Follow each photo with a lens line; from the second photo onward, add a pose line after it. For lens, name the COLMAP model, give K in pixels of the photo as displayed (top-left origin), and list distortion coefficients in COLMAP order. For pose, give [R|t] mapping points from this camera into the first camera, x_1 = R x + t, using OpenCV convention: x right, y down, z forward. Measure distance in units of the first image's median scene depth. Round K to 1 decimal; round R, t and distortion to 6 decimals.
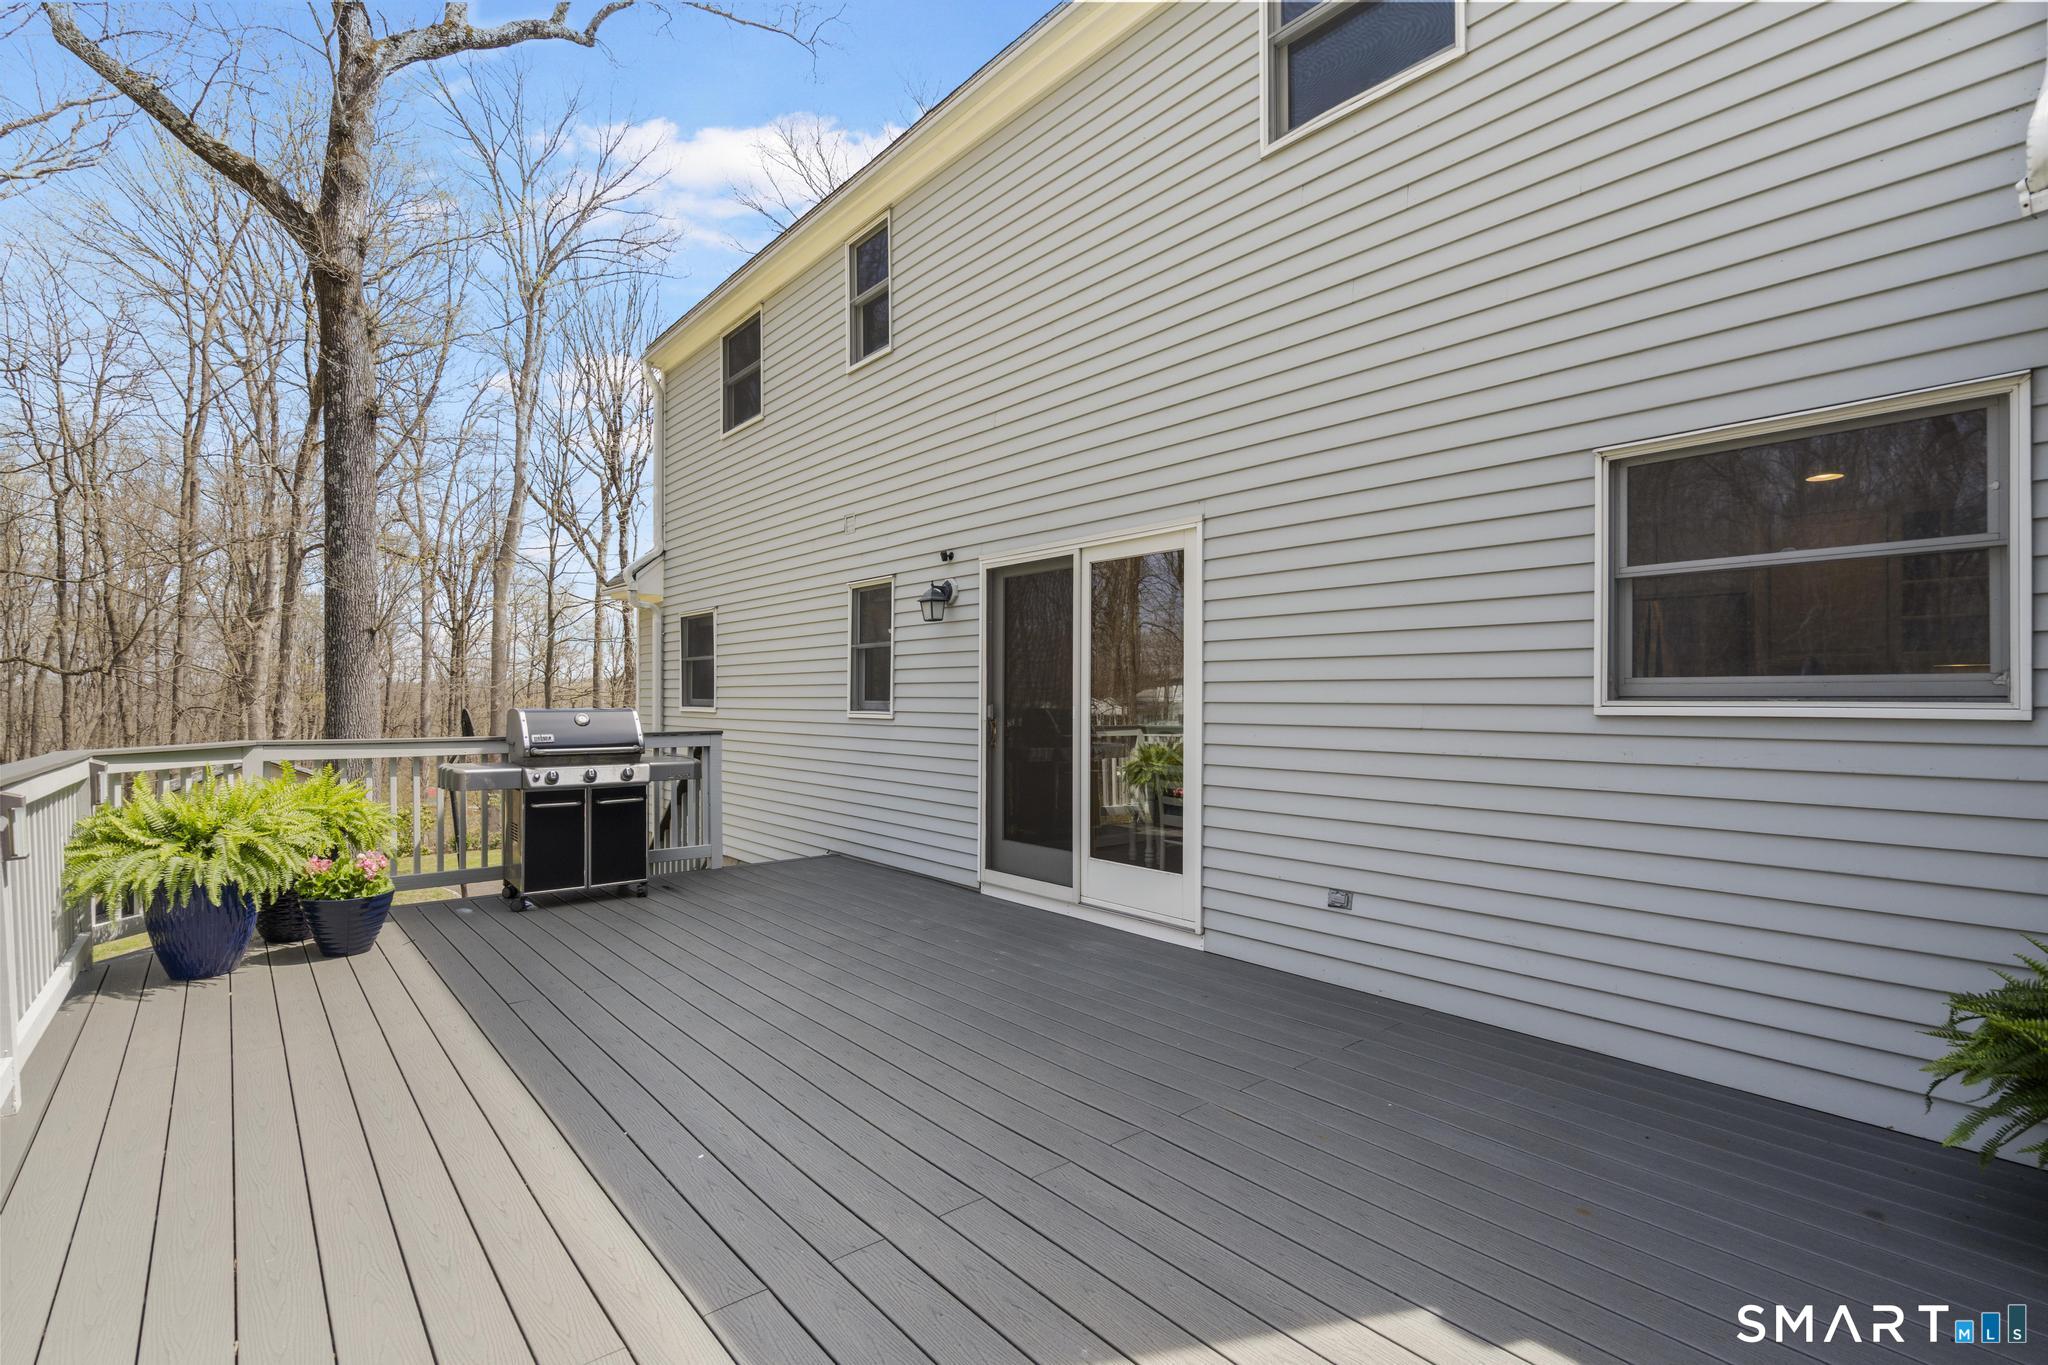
lens RADIAL K [[947.4, 0, 1024.0], [0, 947.4, 682.5], [0, 0, 1]] dist [0.002593, 0.000367]
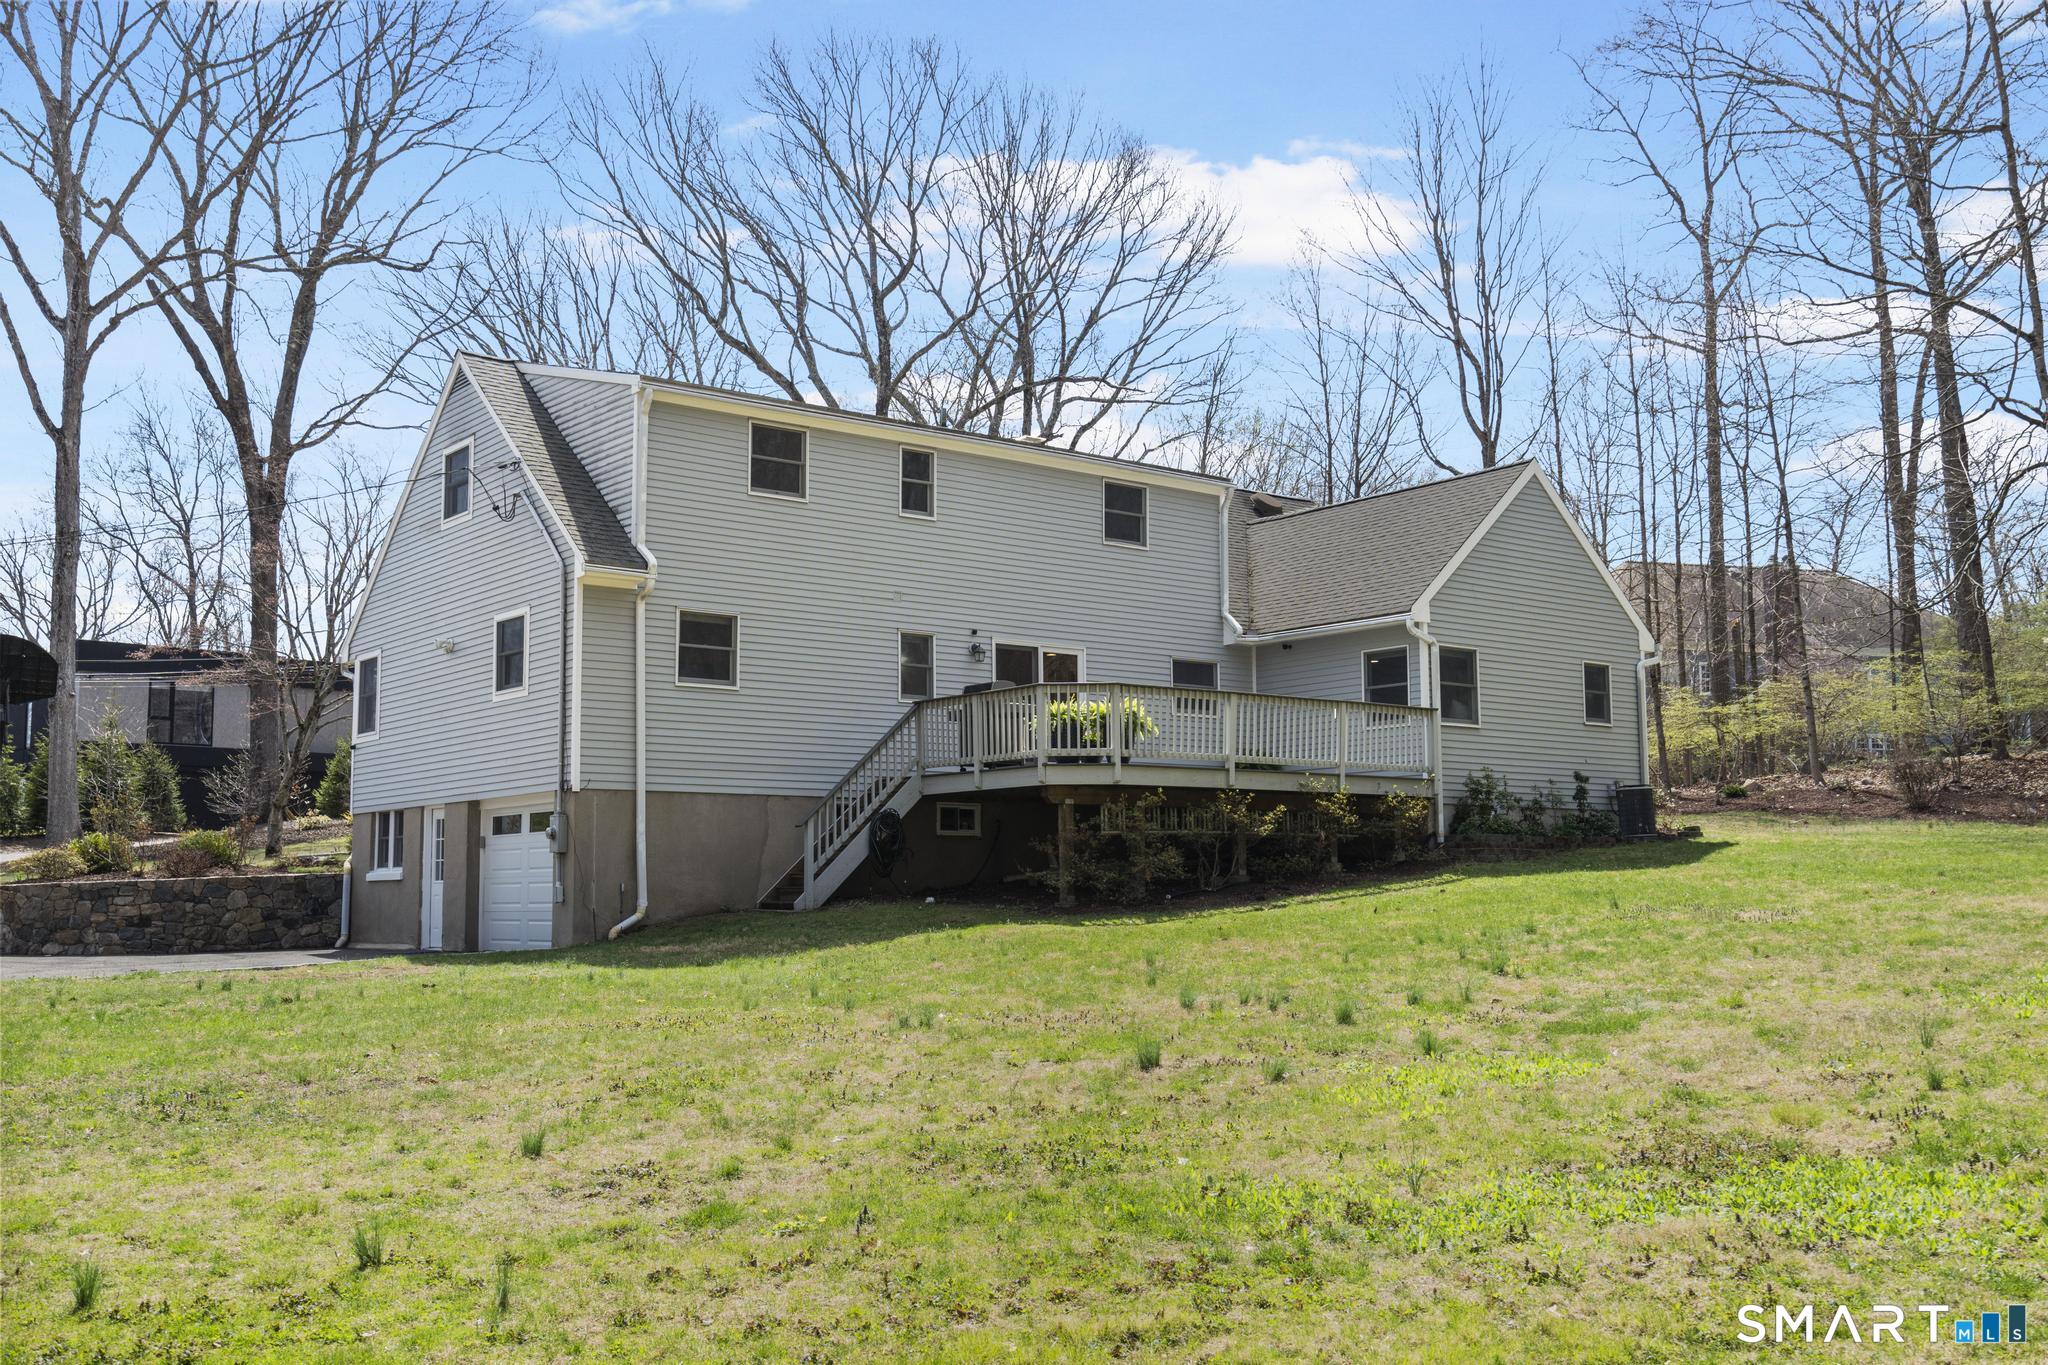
lens RADIAL K [[1993.0, 0, 1024.0], [0, 1993.0, 682.5], [0, 0, 1]] dist [0.001599, -0.003369]
pose [[0.035125, 0.107088, 0.993629, -4.108298], [-0.014042, 0.994197, -0.106652, 0.417520], [-0.999284, -0.010207, 0.036425, 0.640163]]
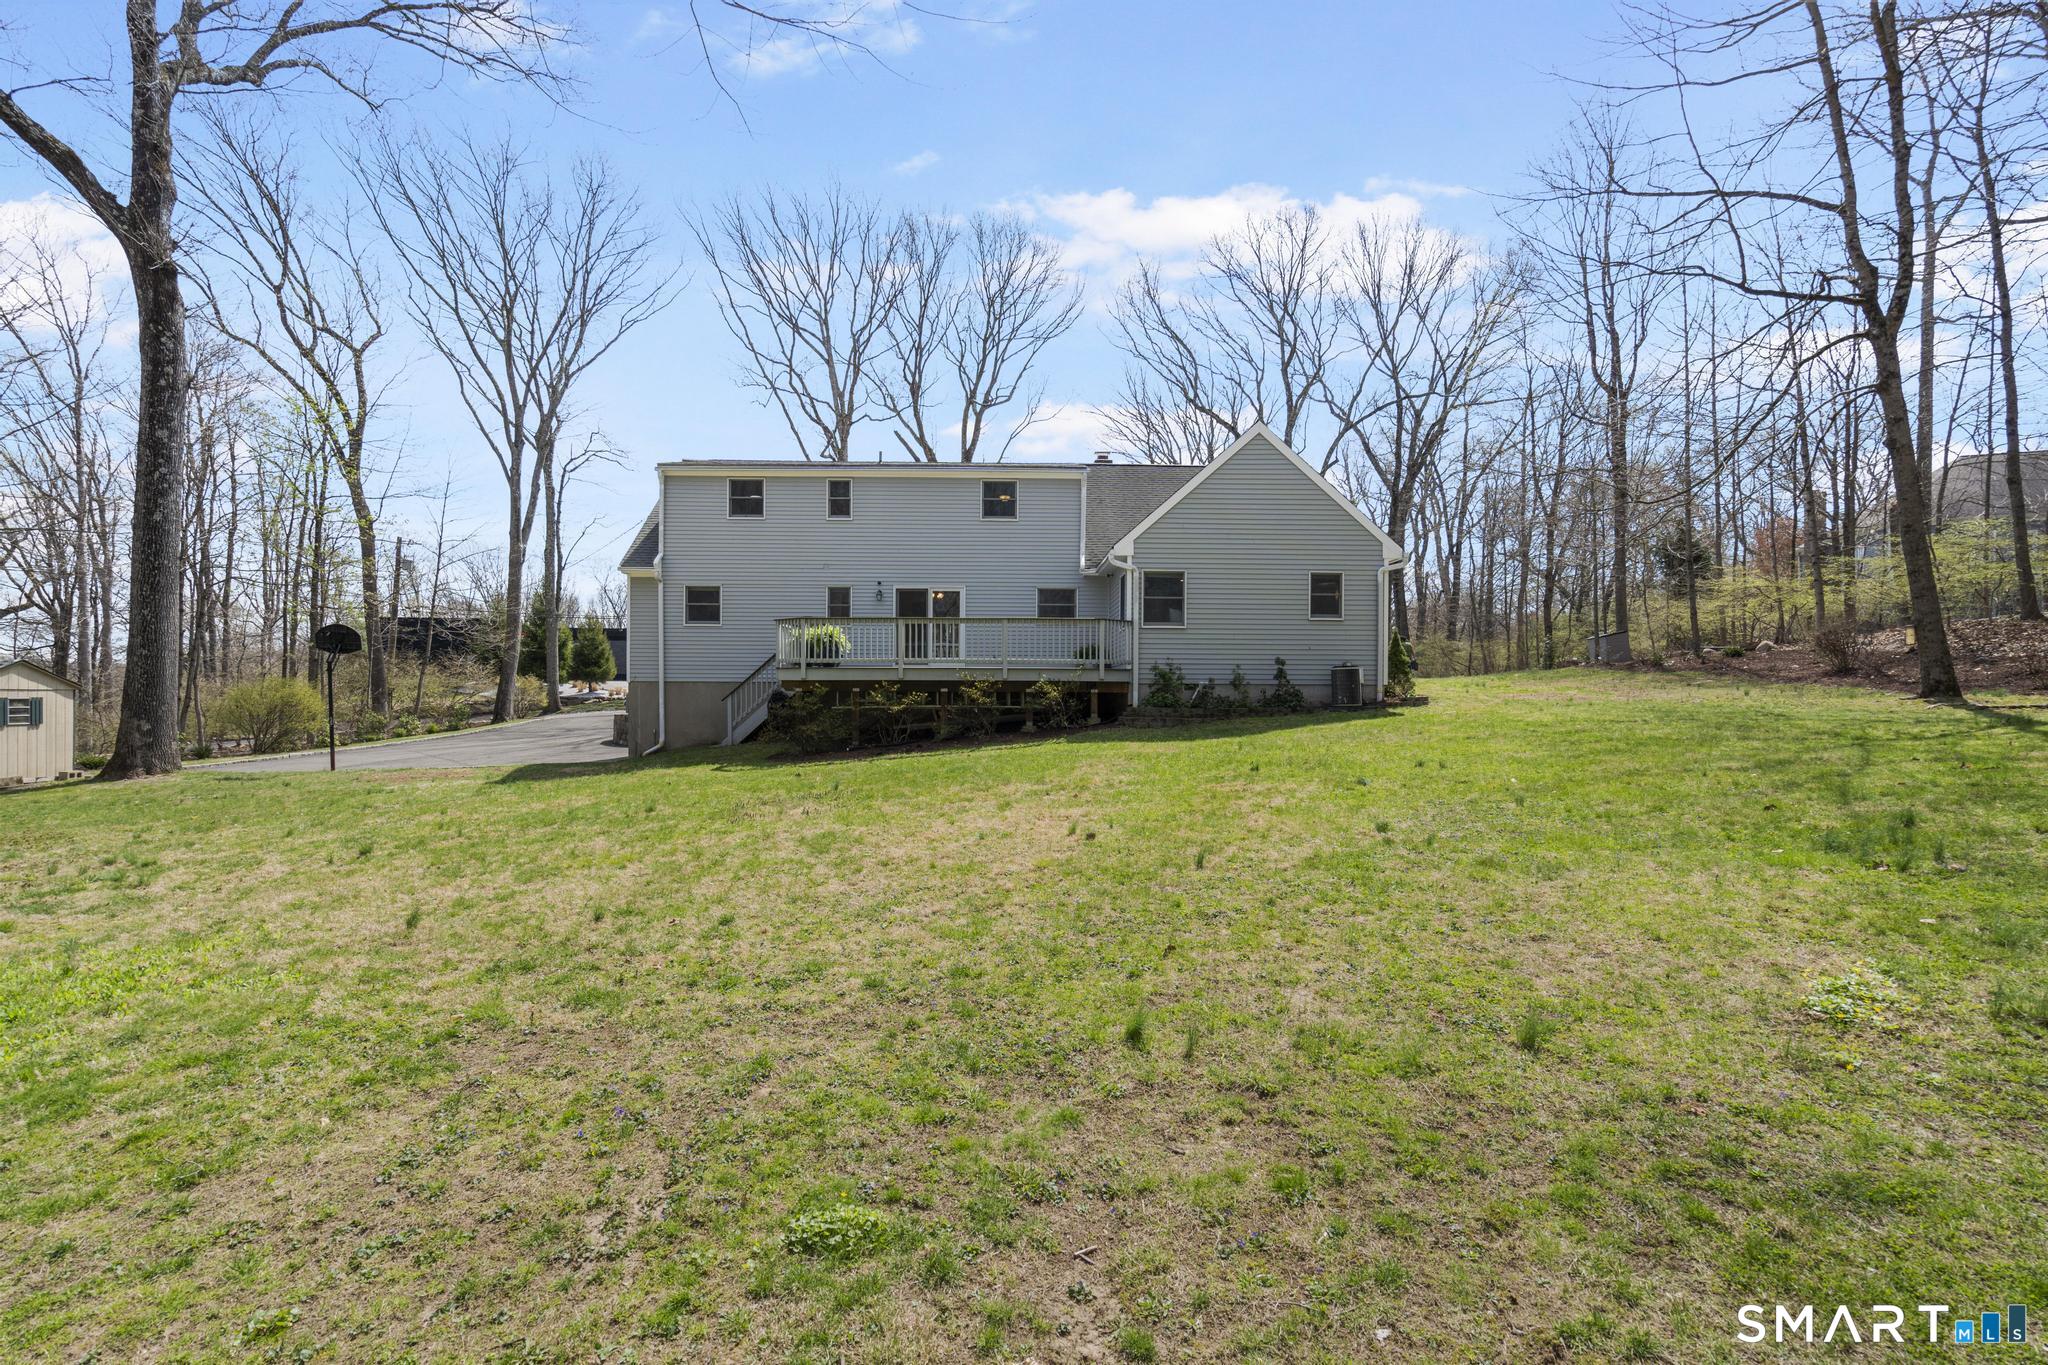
lens RADIAL K [[947.4, 0, 1024.0], [0, 947.4, 682.5], [0, 0, 1]] dist [0.002593, 0.000367]
pose [[0.638223, 0.009184, 0.769796, -2.291666], [-0.018974, 0.999813, 0.003803, 0.205320], [-0.769617, -0.017033, 0.638278, -1.609055]]
